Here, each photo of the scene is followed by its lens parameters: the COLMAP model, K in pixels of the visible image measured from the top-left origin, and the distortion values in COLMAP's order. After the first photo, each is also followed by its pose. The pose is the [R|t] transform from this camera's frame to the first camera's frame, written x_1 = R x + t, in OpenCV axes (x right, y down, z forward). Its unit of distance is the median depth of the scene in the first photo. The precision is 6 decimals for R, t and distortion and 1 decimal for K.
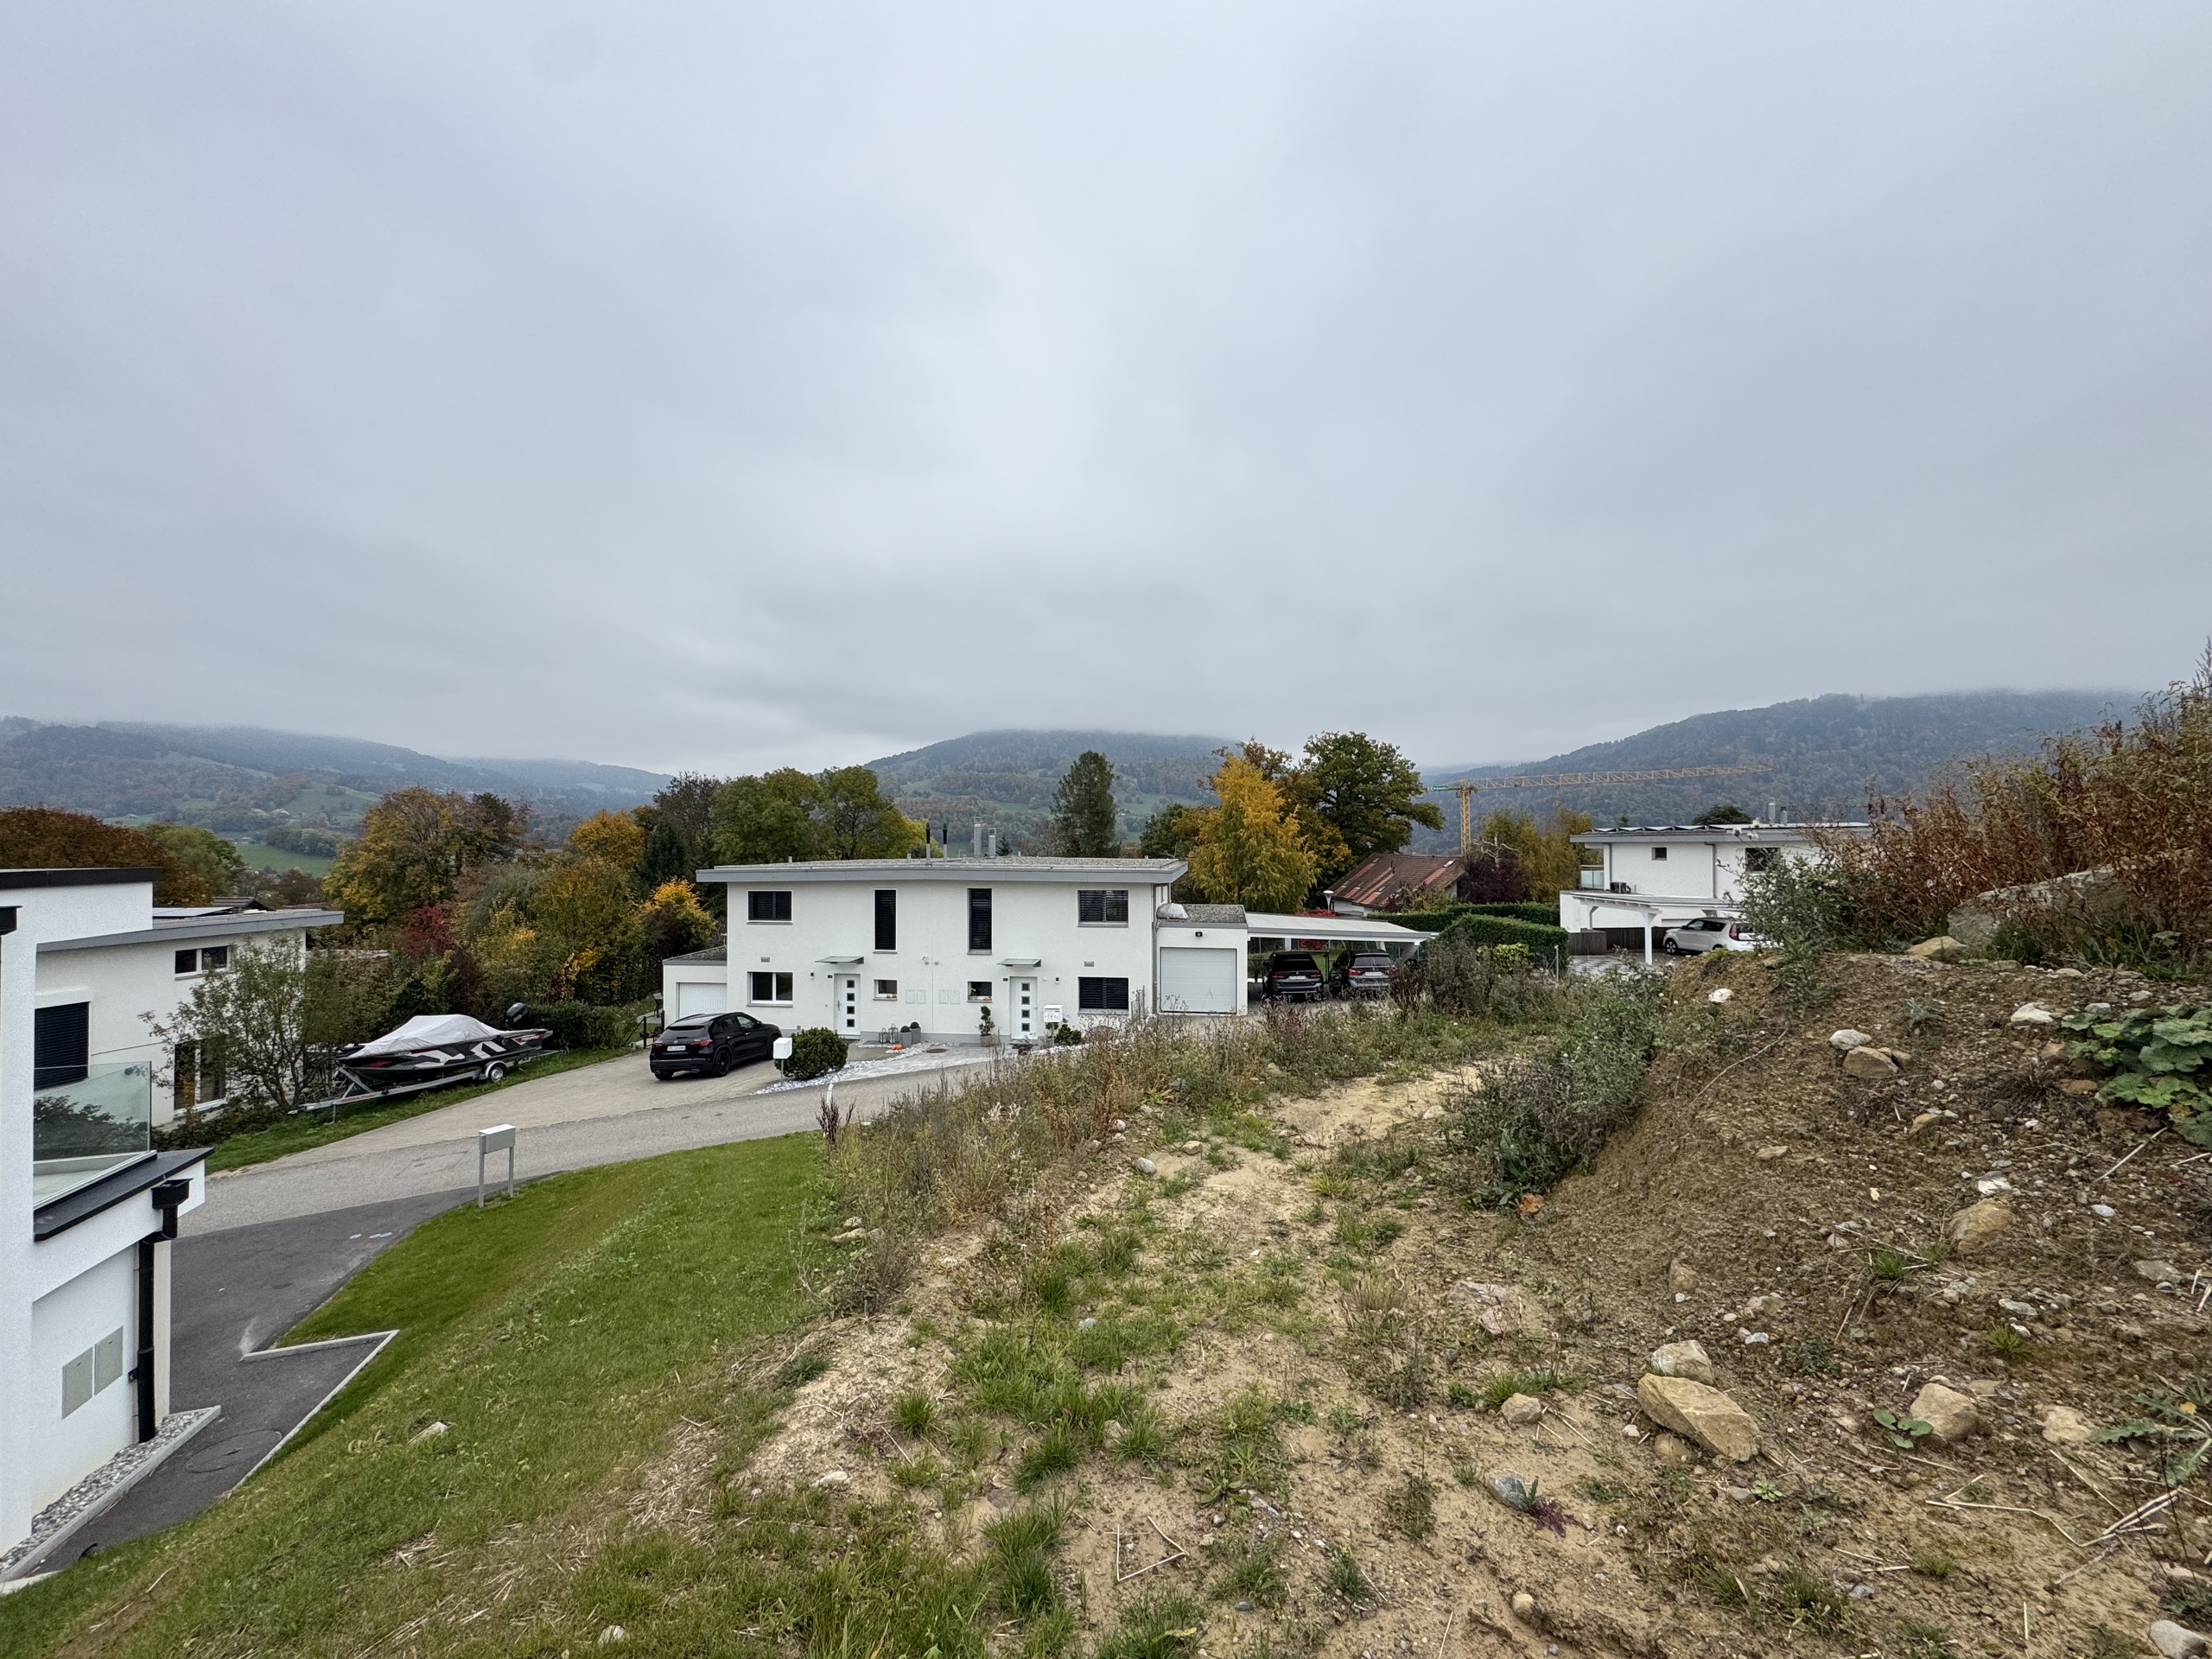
lens RADIAL K [[885.5, 0, 1105.8], [0, 885.5, 830.6], [0, 0, 1]] dist [-0.001058, -0.000210]
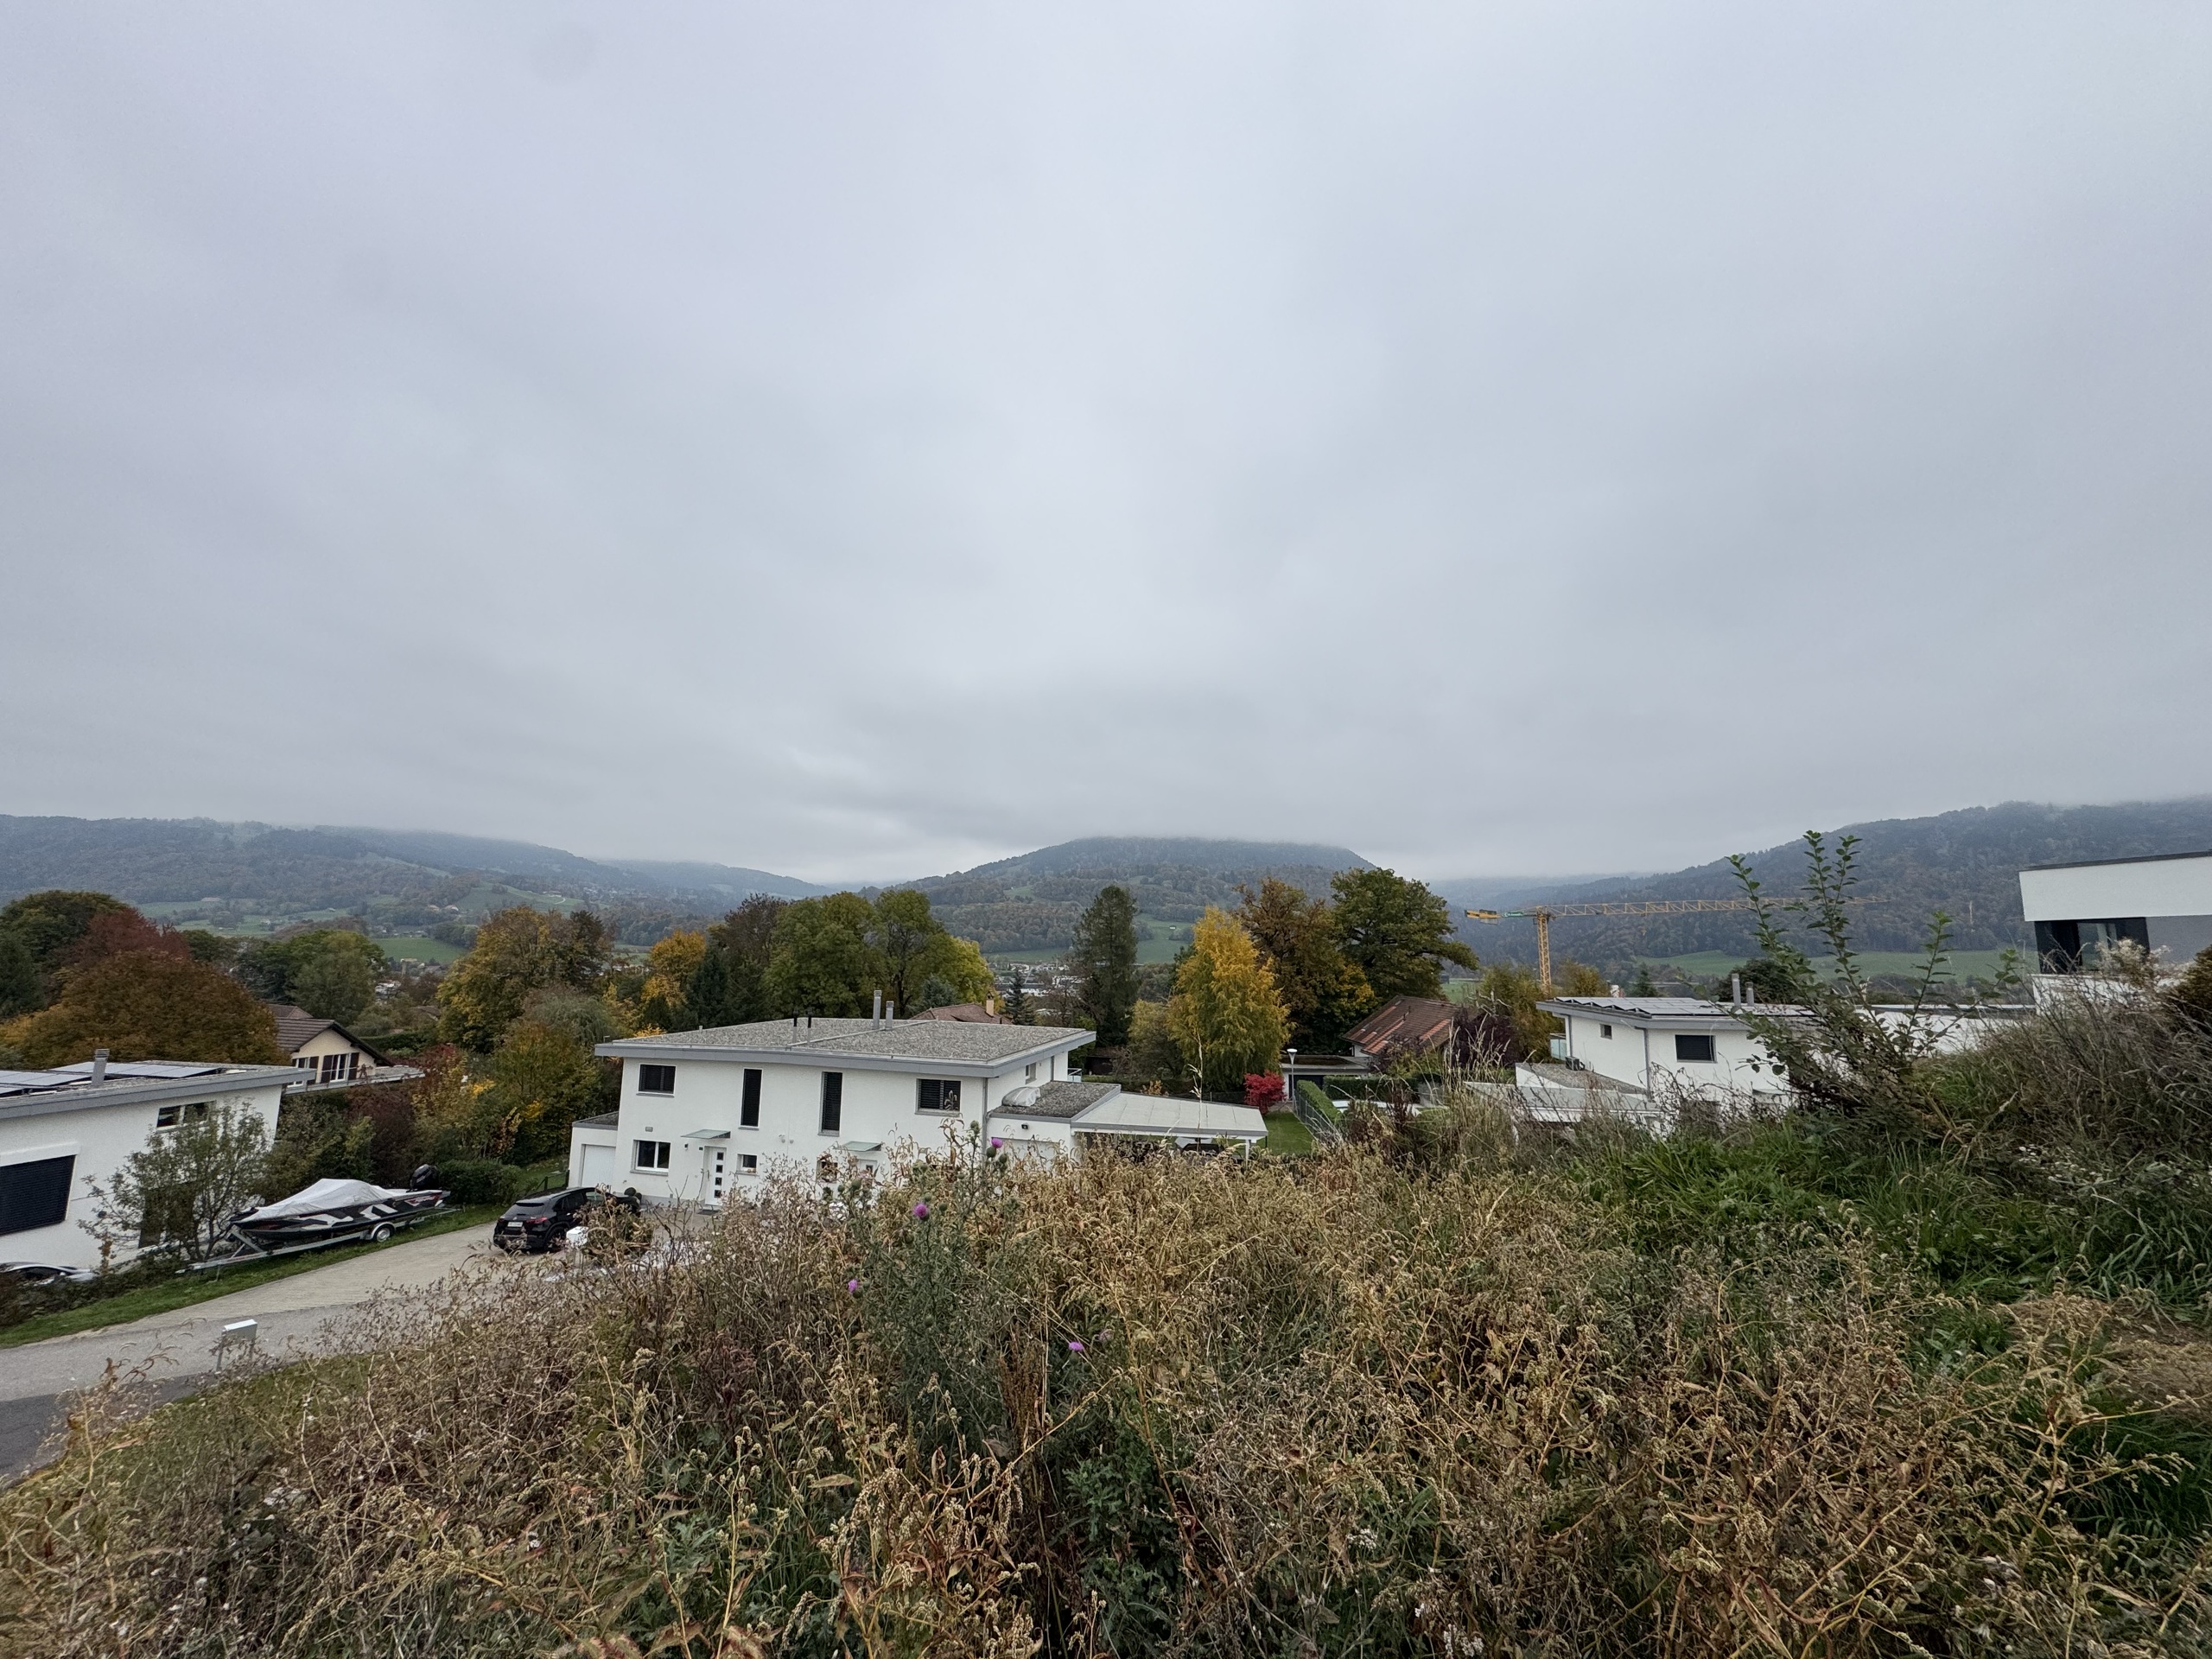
lens RADIAL K [[885.5, 0, 1100.5], [0, 885.5, 830.8], [0, 0, 1]] dist [-0.001058, -0.000210]
pose [[0.992647, 0.003586, -0.120990, 0.296119], [-0.018023, 0.992798, -0.118440, -0.099472], [0.119693, 0.119750, 0.985563, -0.055729]]
